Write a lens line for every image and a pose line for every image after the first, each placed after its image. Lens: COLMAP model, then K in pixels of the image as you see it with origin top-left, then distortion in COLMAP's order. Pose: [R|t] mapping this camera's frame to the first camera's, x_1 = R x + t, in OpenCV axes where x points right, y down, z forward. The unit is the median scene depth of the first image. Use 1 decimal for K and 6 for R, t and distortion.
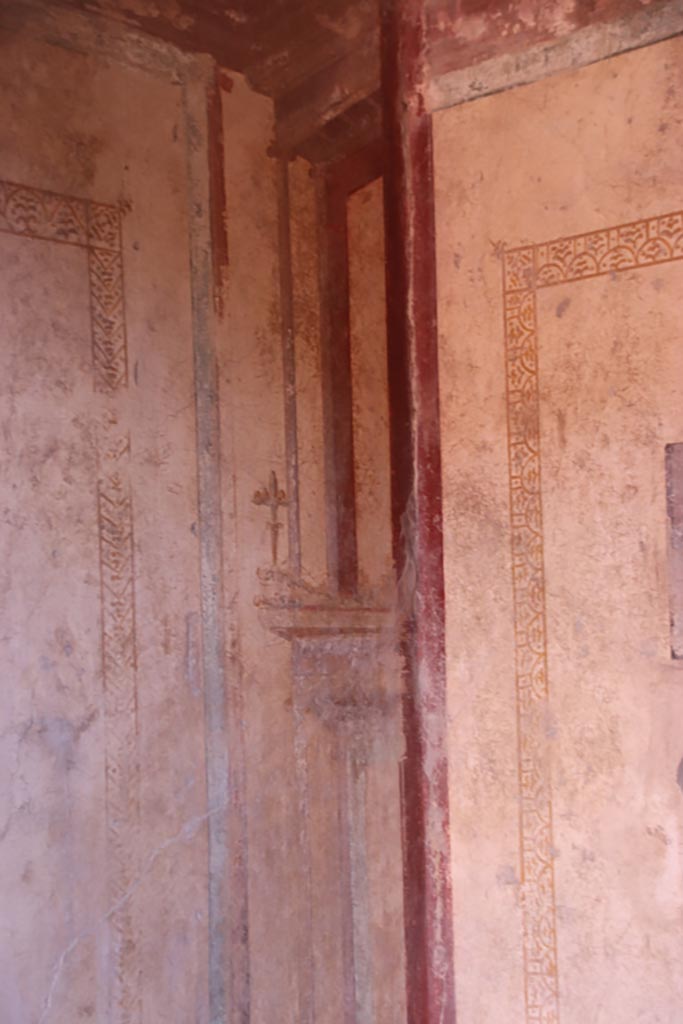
lens RADIAL K [[2033.1, 0, 341.1], [0, 2033.1, 526.3], [0, 0, 1]] dist [0.320289, 2.137547]
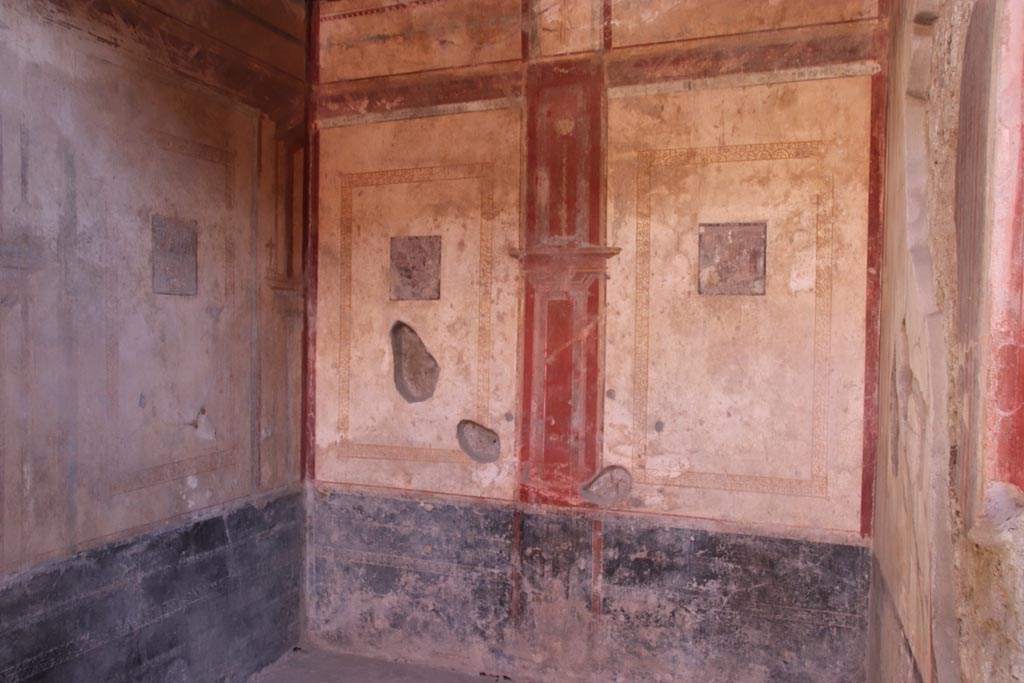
lens RADIAL K [[1031.5, 0, 512.0], [0, 1031.5, 341.5], [0, 0, 1]] dist [-0.055955, 0.297182]
pose [[0.935295, 0.031352, 0.352477, -0.240918], [-0.049903, 0.997799, 0.043666, 0.046240], [-0.350332, -0.058430, 0.934801, -0.648725]]
